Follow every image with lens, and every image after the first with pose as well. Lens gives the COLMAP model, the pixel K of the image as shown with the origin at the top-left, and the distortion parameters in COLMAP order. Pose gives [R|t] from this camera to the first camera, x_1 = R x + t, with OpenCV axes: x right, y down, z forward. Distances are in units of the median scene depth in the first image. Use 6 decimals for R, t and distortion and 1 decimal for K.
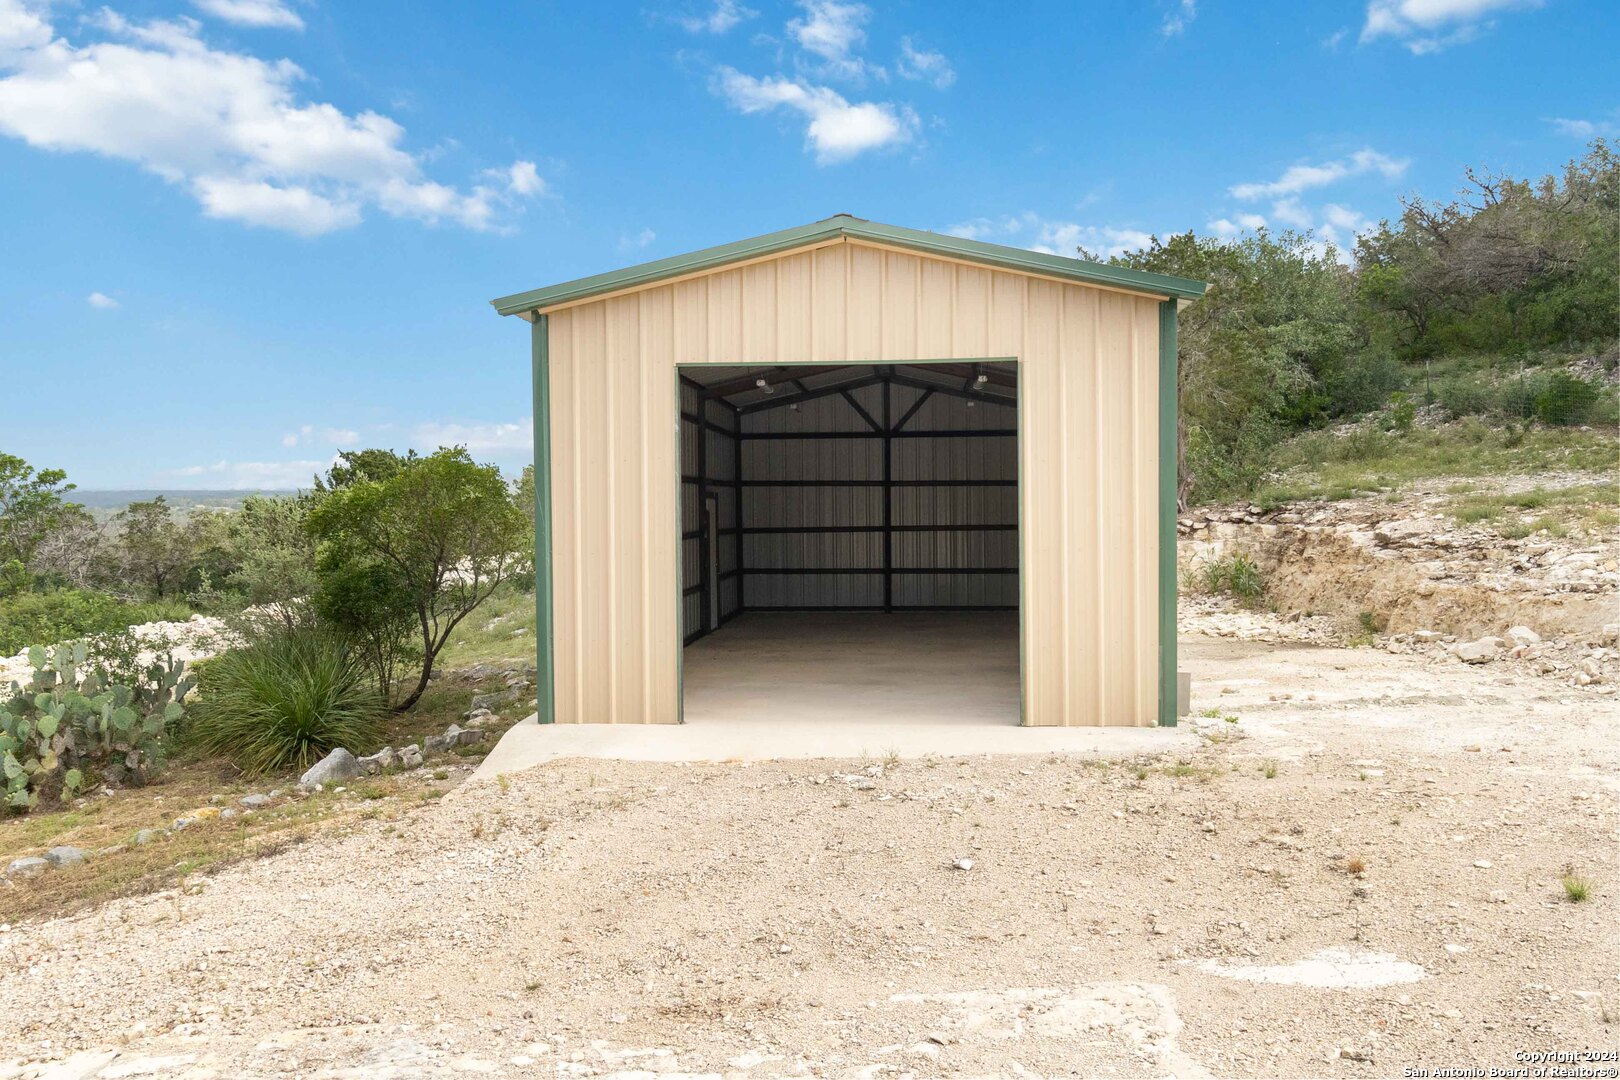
lens RADIAL K [[1281.6, 0, 820.4], [0, 1281.6, 537.7], [0, 0, 1]] dist [0.003694, -0.009983]
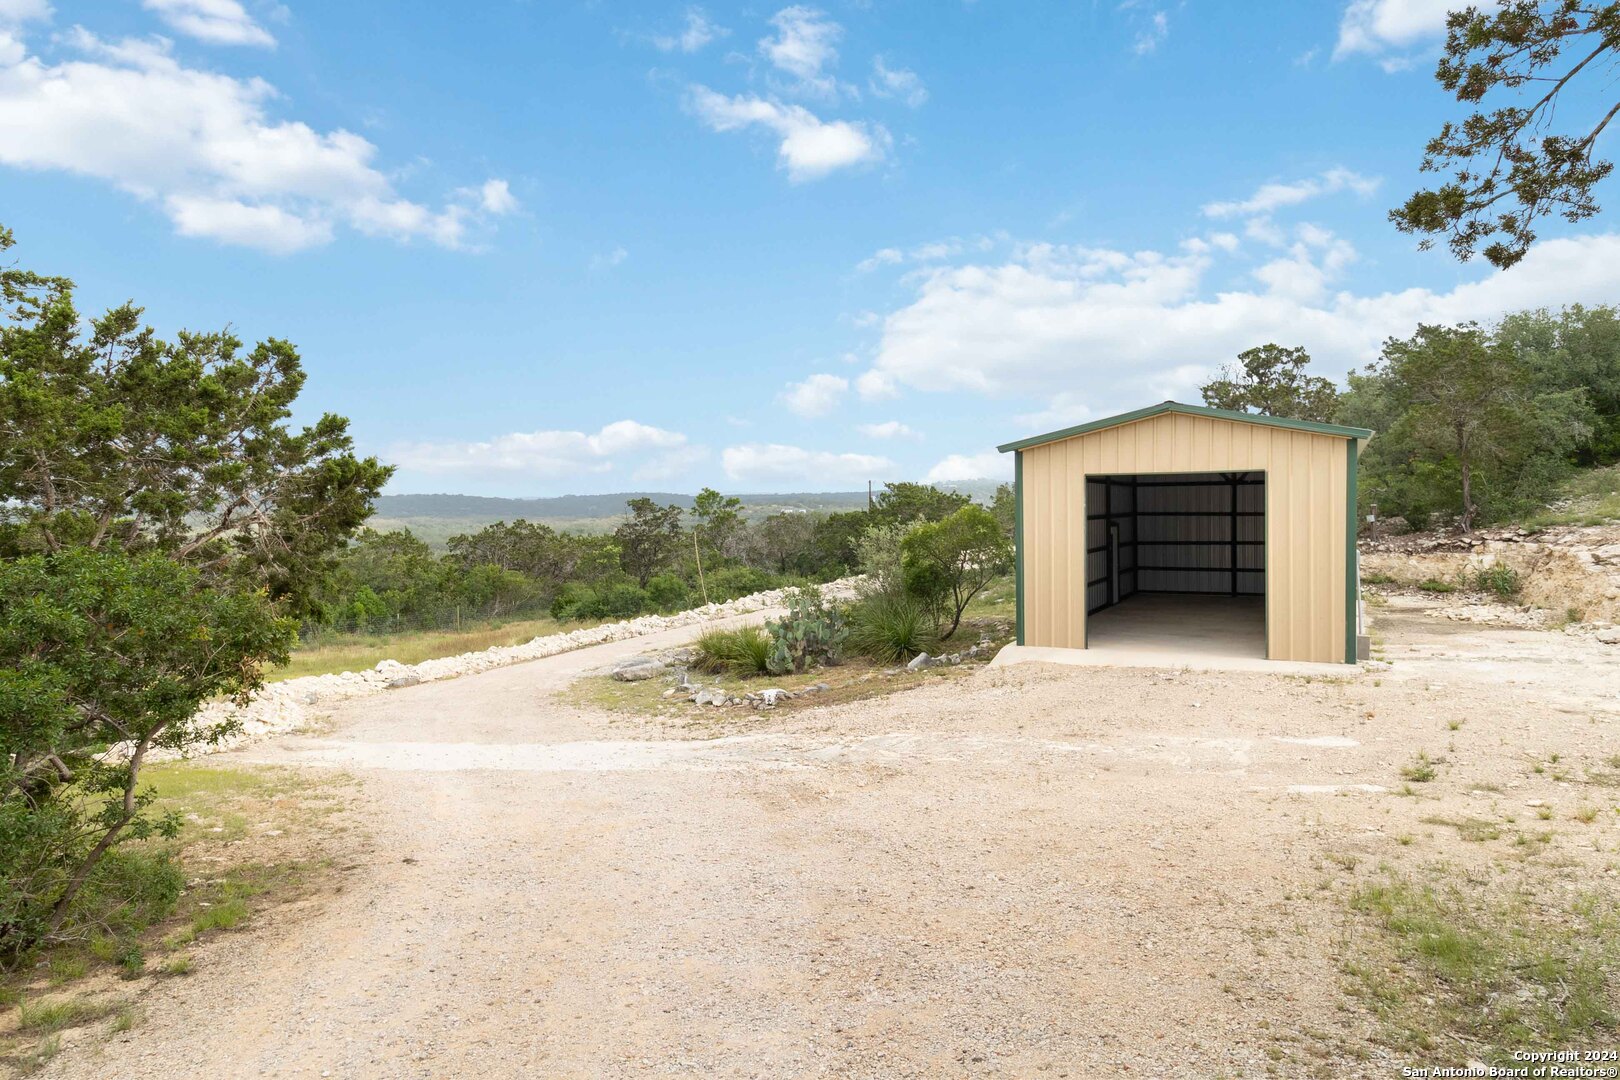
lens RADIAL K [[995.5, 0, 818.3], [0, 995.5, 524.9], [0, 0, 1]] dist [0.006712, 0.003321]
pose [[0.921153, 0.005397, -0.389162, 0.087016], [-0.006271, 0.999980, -0.000974, -0.037112], [0.389149, 0.003338, 0.921169, -0.478943]]
